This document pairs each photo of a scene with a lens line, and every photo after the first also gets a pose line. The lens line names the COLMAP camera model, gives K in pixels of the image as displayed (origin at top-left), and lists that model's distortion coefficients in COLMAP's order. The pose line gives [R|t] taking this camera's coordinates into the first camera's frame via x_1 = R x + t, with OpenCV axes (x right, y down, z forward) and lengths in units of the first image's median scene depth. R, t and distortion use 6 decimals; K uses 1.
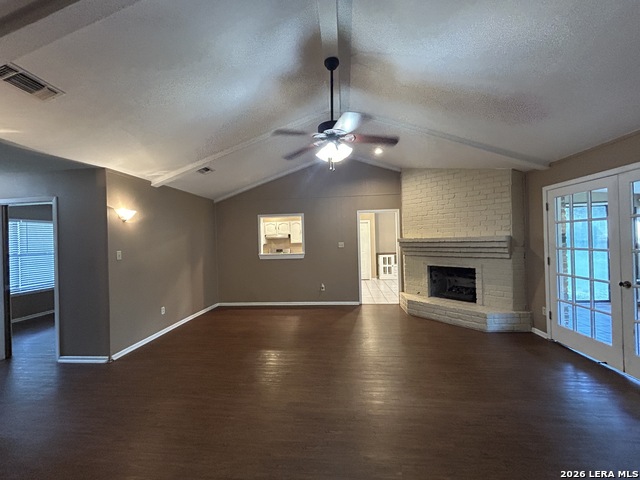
lens RADIAL K [[259.6, 0, 322.4], [0, 259.6, 240.1], [0, 0, 1]] dist [-0.006230, 0.001191]
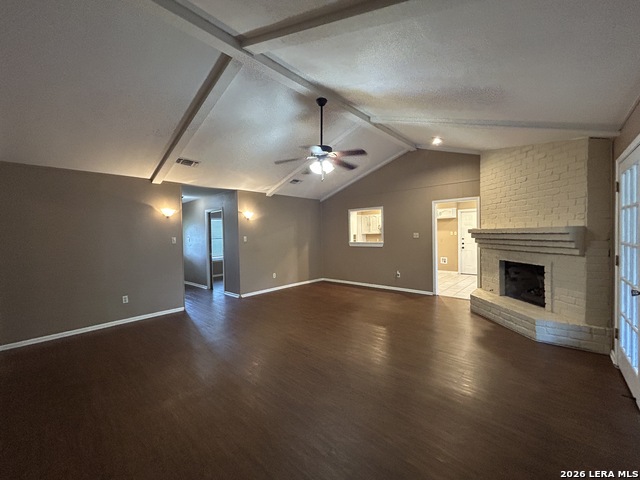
lens RADIAL K [[259.6, 0, 322.9], [0, 259.6, 241.9], [0, 0, 1]] dist [-0.006230, 0.001191]
pose [[0.803711, 0.030127, -0.594257, 0.516589], [-0.002165, 0.998859, 0.047711, -0.004932], [0.595016, -0.037060, 0.802859, -0.069731]]
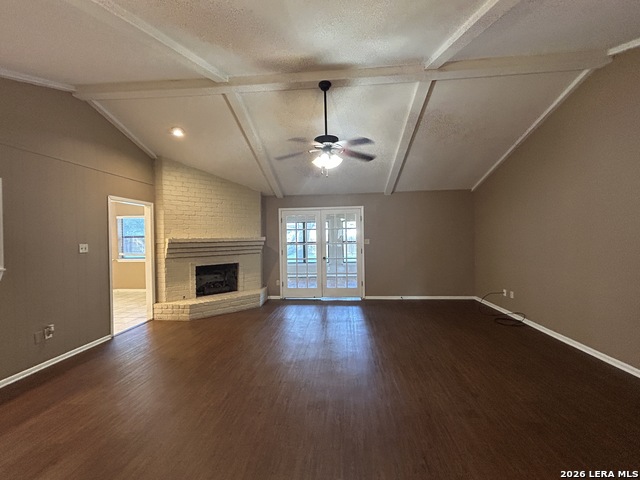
lens RADIAL K [[259.6, 0, 318.0], [0, 259.6, 239.6], [0, 0, 1]] dist [-0.006230, 0.001191]
pose [[0.004859, 0.012106, 0.999915, -0.677687], [0.015738, 0.999802, -0.012182, 0.017890], [-0.999864, 0.015796, 0.004668, 0.615093]]
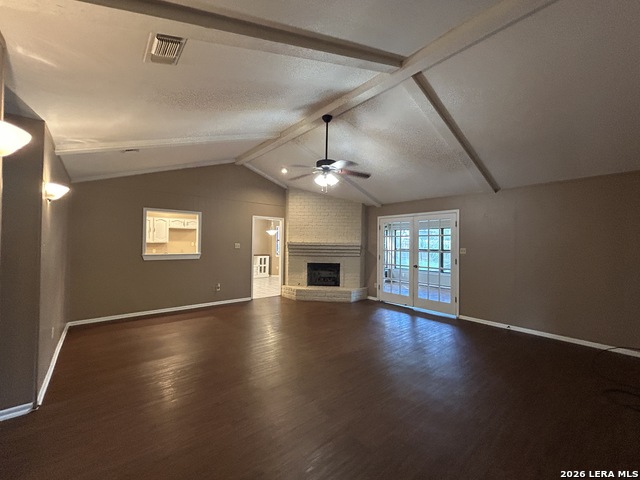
lens RADIAL K [[259.6, 0, 319.4], [0, 259.6, 239.2], [0, 0, 1]] dist [-0.006230, 0.001191]
pose [[0.709740, 0.042504, 0.703180, -0.585875], [-0.029852, 0.999096, -0.030261, 0.017404], [-0.703831, 0.000486, 0.710367, -0.003048]]
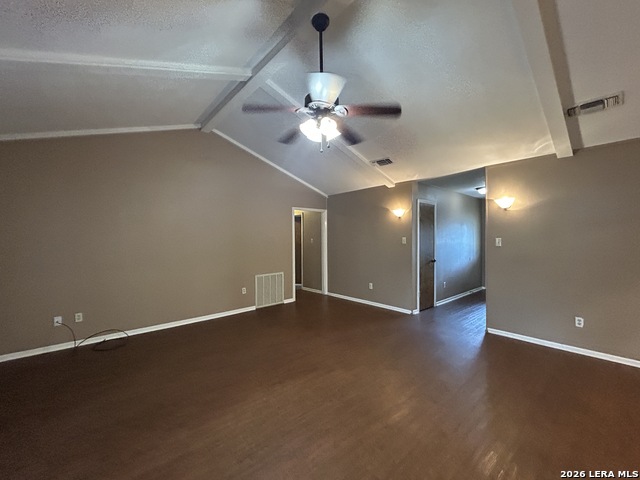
lens RADIAL K [[259.6, 0, 322.6], [0, 259.6, 238.0], [0, 0, 1]] dist [-0.006230, 0.001191]
pose [[-0.683106, 0.057668, -0.728039, 0.386343], [0.042450, 0.998327, 0.039247, -0.025496], [0.729084, -0.004095, -0.684412, 0.924792]]
